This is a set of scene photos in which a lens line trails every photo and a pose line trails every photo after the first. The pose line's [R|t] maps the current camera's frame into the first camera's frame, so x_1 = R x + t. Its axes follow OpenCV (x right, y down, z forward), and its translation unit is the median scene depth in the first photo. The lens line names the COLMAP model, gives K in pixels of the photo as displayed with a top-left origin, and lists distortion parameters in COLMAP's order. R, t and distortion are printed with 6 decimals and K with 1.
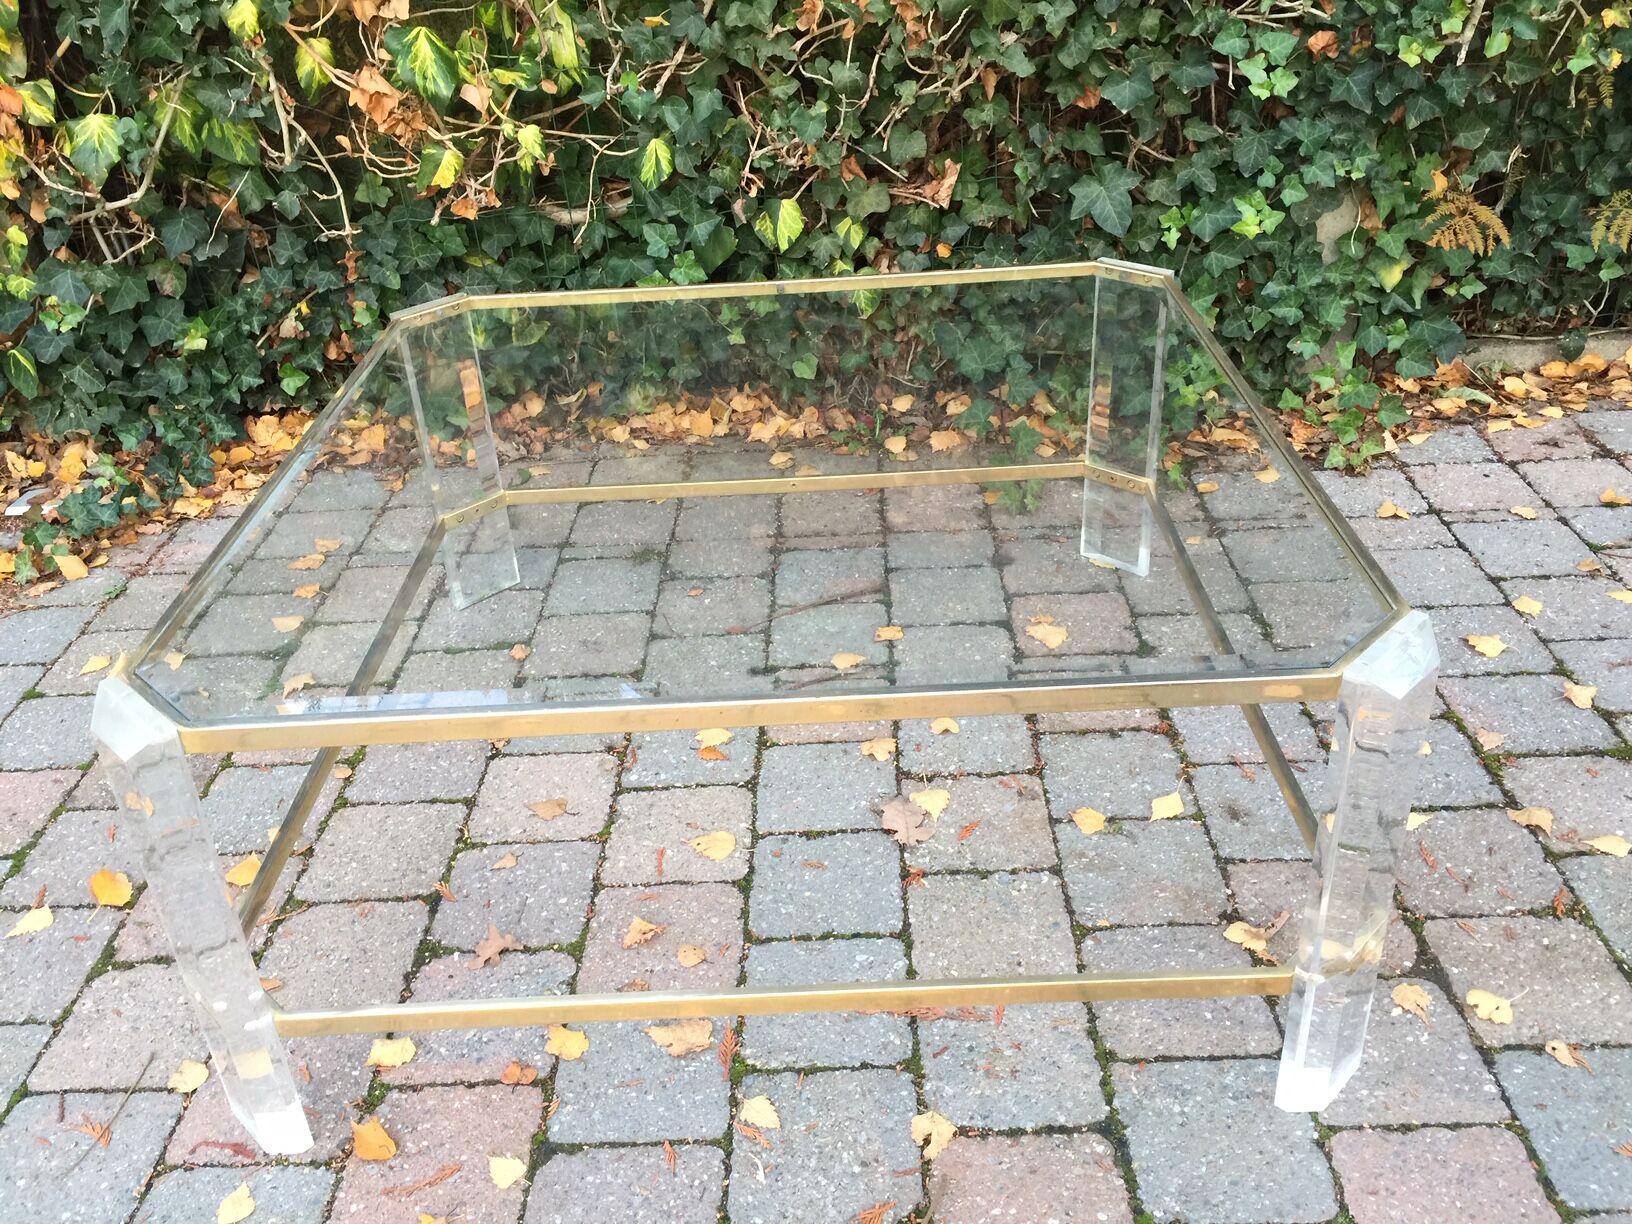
lens RADIAL K [[1391.3, 0, 816.0], [0, 1391.3, 612.0], [0, 0, 1]] dist [0.084492, -0.122506]
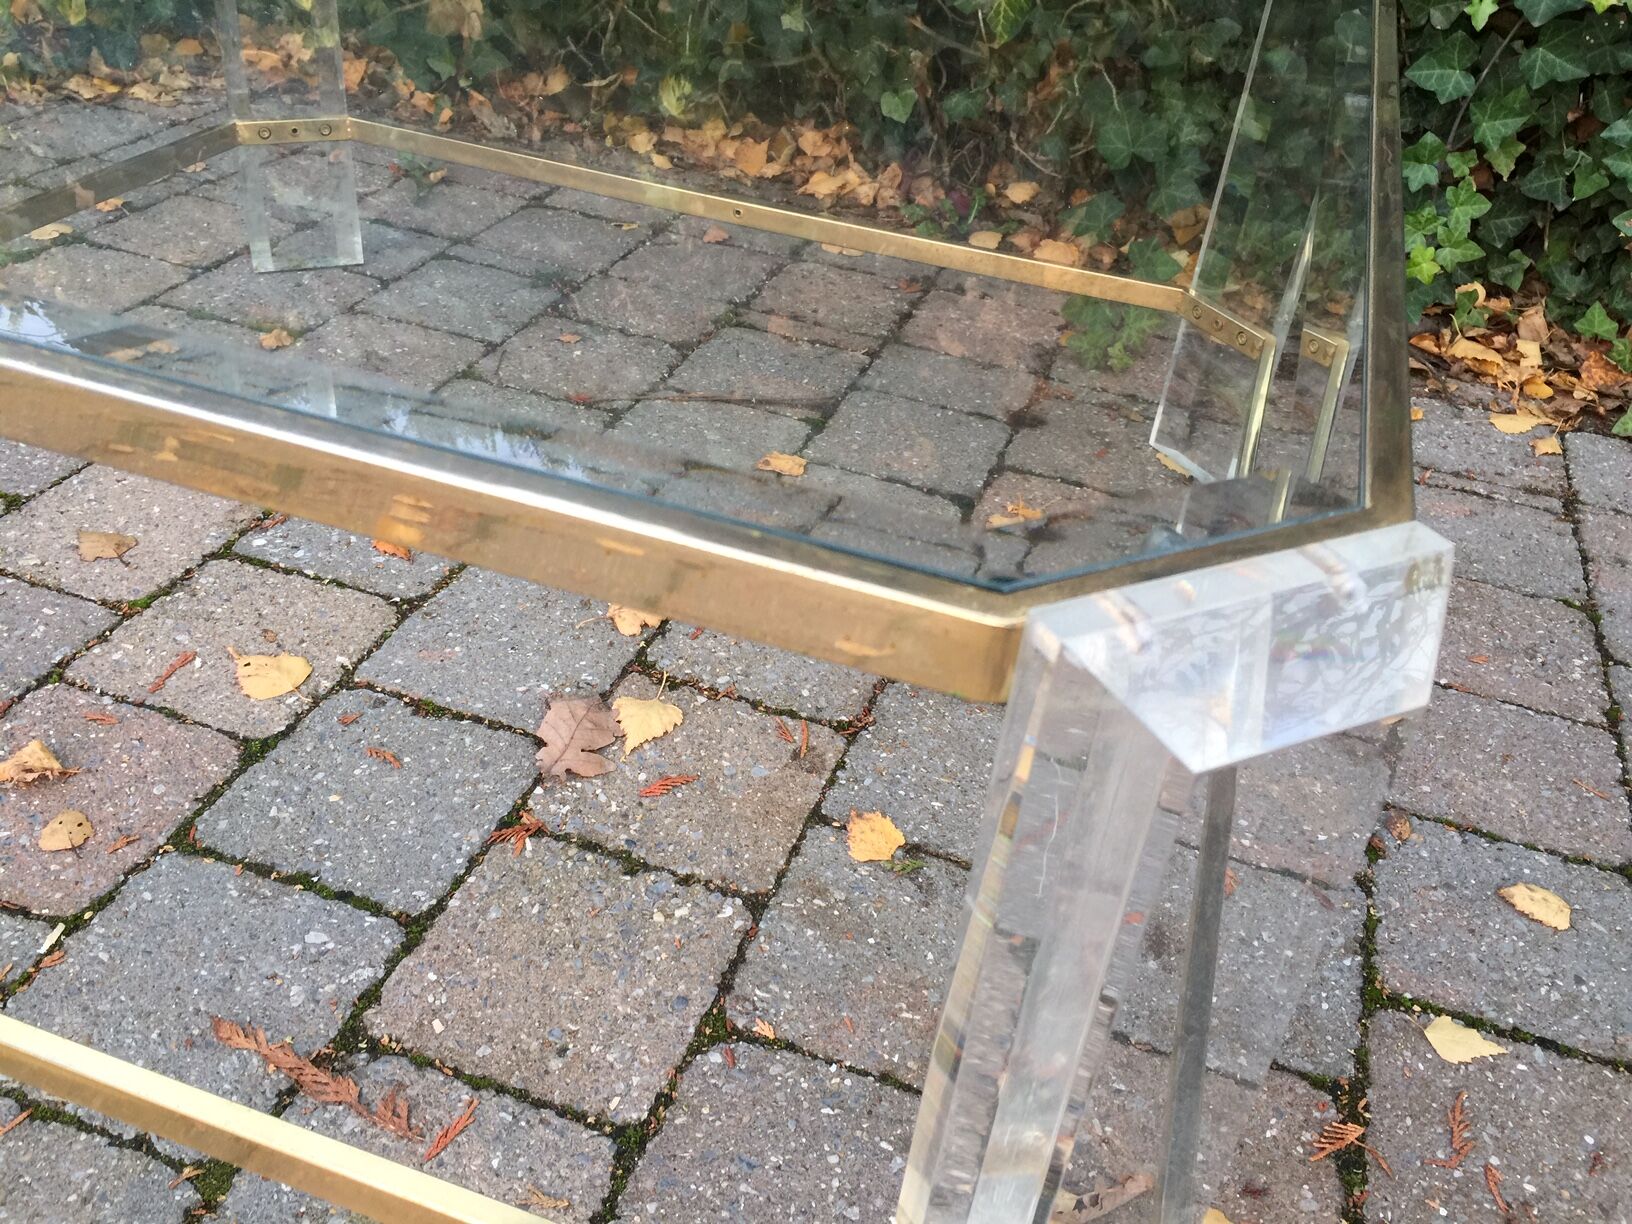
lens RADIAL K [[1391.3, 0, 816.0], [0, 1391.3, 612.0], [0, 0, 1]] dist [0.084492, -0.122506]
pose [[0.937166, 0.295924, -0.184795, 0.199149], [-0.282044, 0.954386, 0.097971, 0.013092], [0.205358, -0.039694, 0.977882, 0.365902]]
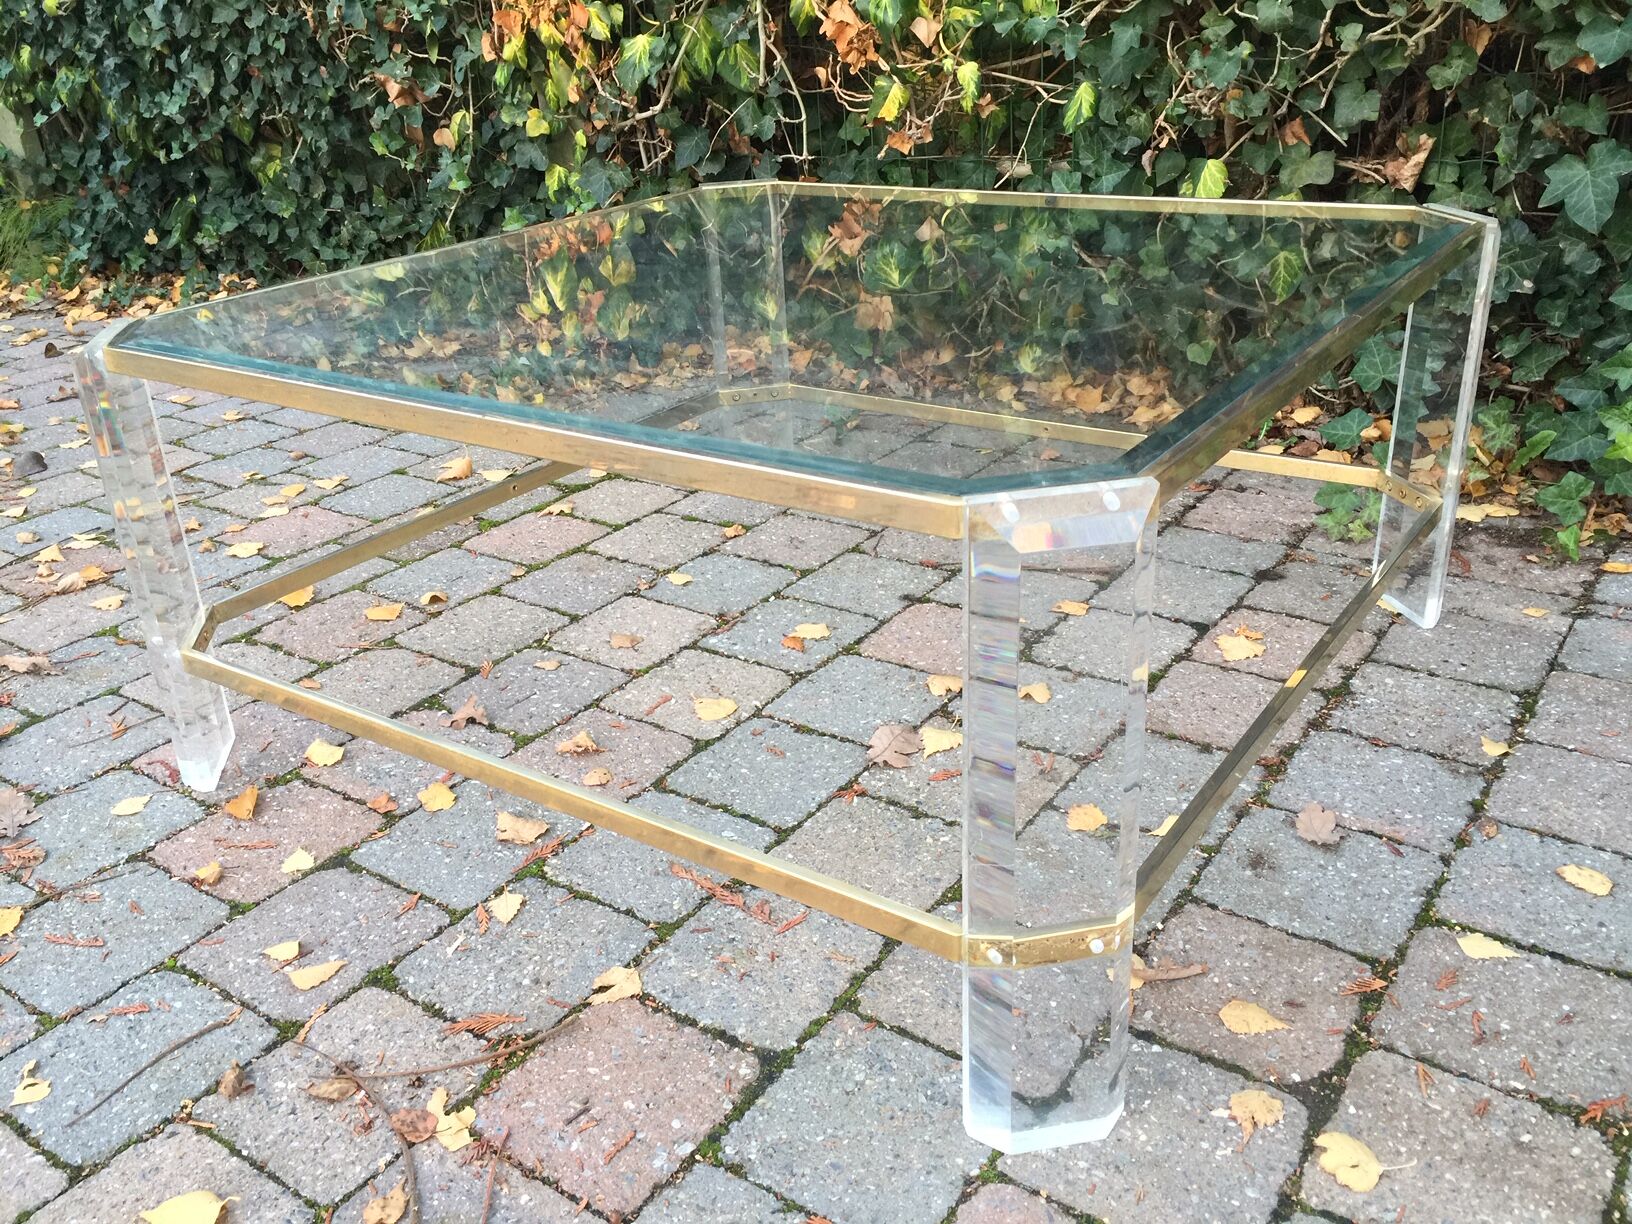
lens RADIAL K [[1399.7, 0, 816.0], [0, 1399.7, 612.0], [0, 0, 1]] dist [0.085635, -0.111979]
pose [[0.820991, 0.249148, -0.513711, 0.369892], [-0.286019, 0.958194, 0.007618, 0.060492], [0.494132, 0.140677, 0.857930, 0.157086]]
